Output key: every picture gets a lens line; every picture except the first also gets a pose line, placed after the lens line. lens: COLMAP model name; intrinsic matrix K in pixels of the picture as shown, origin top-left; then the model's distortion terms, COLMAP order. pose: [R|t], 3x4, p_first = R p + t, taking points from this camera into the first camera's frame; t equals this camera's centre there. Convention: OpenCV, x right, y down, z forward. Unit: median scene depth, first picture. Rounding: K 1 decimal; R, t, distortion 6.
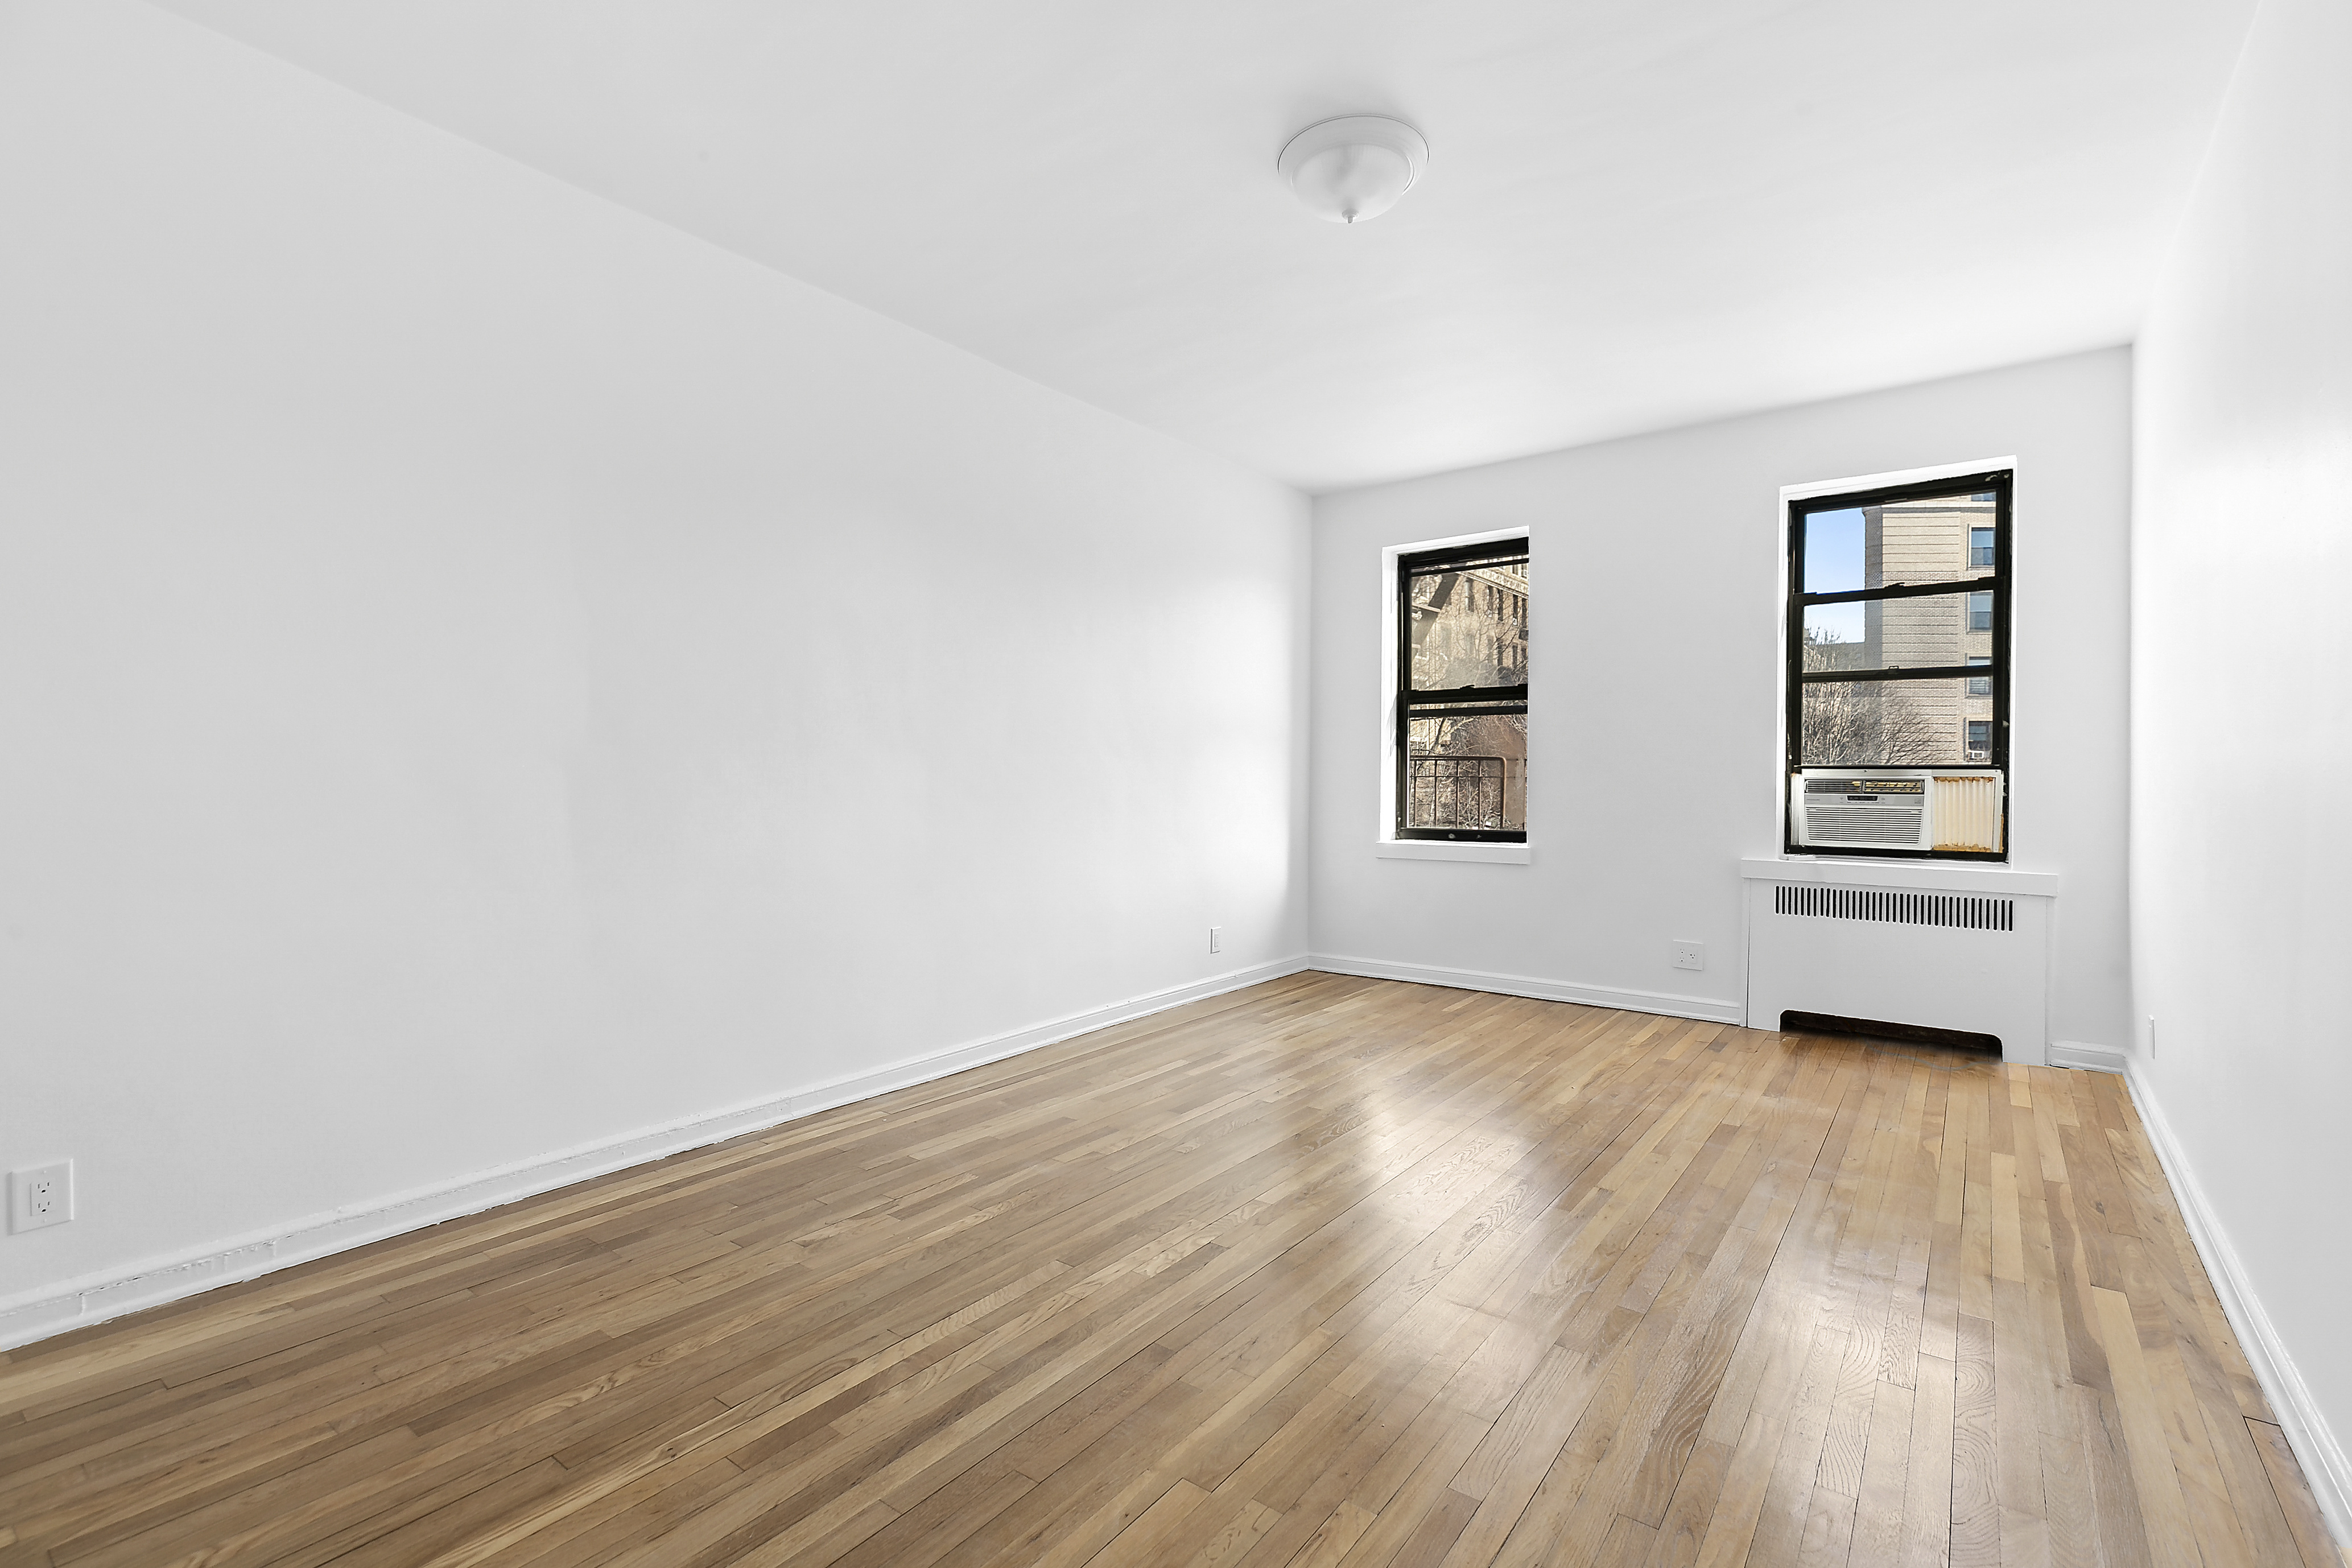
lens RADIAL K [[1061.8, 0, 1165.7], [0, 1061.8, 782.9], [0, 0, 1]] dist [0.012593, 0.000306]
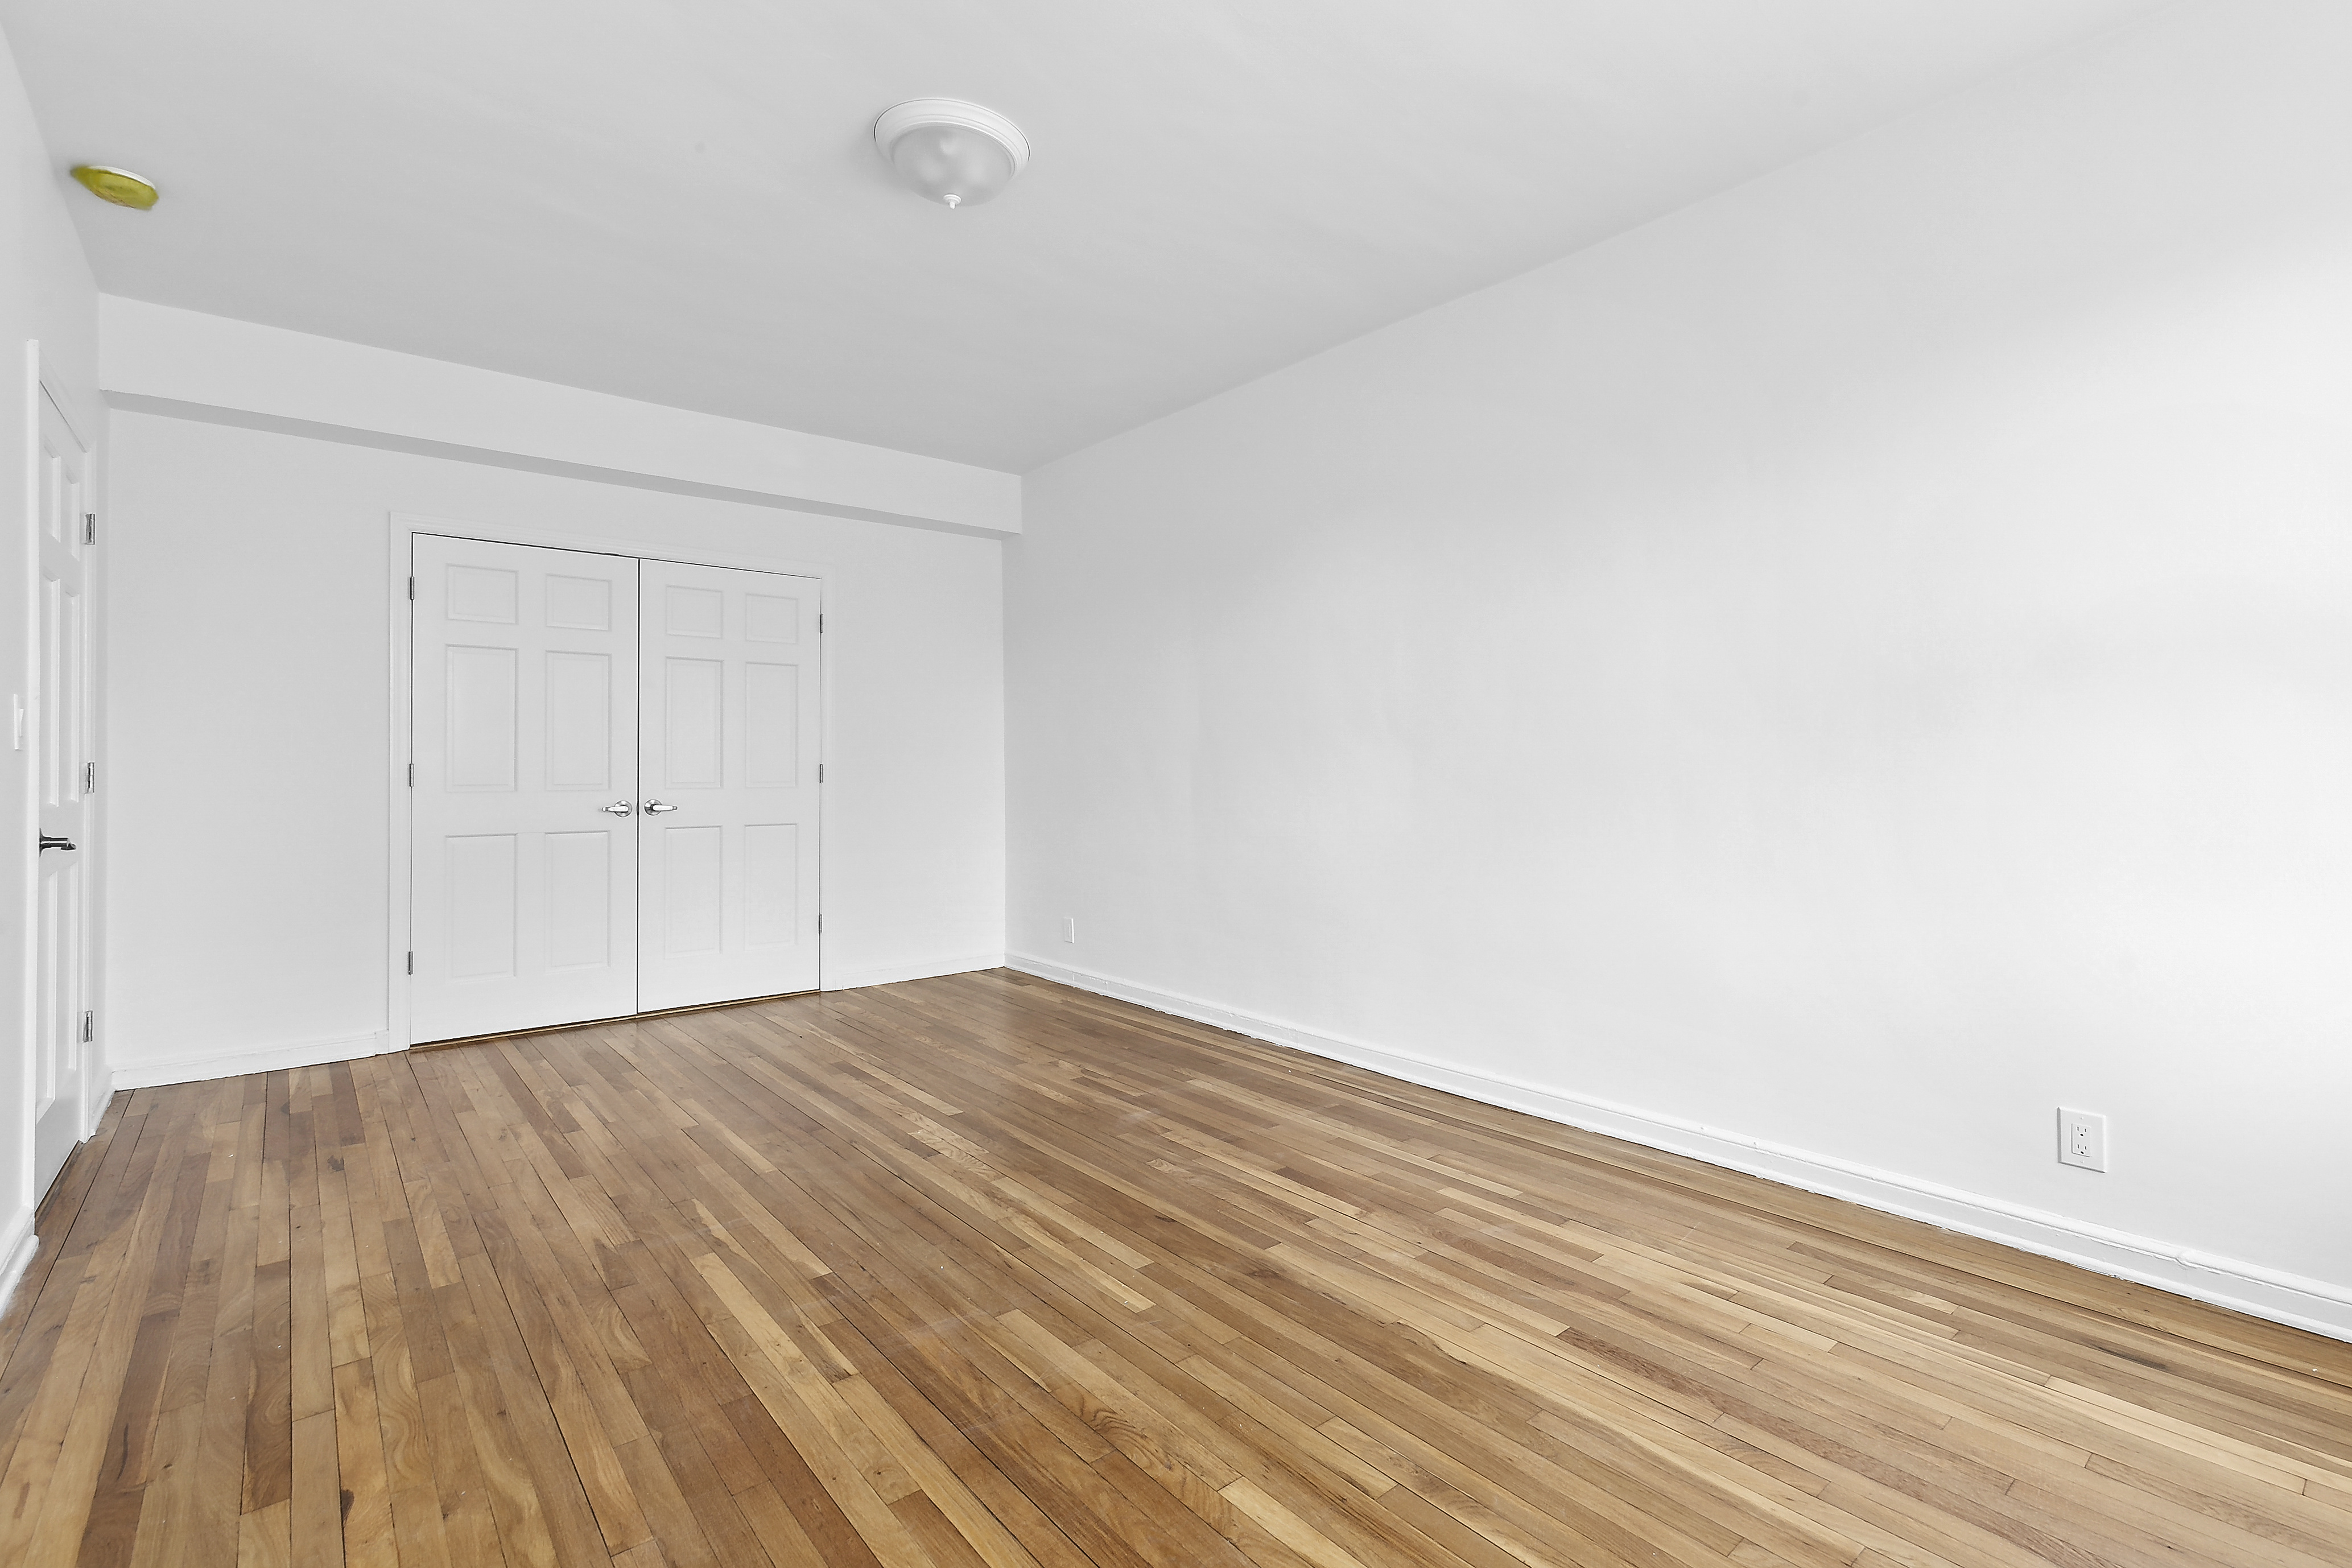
lens RADIAL K [[1061.8, 0, 1181.4], [0, 1061.8, 773.3], [0, 0, 1]] dist [0.012593, 0.000306]
pose [[-0.222941, 0.004434, -0.974822, 0.928367], [-0.001747, 0.999986, 0.004948, -0.003974], [0.974830, 0.002806, -0.222930, 1.234348]]
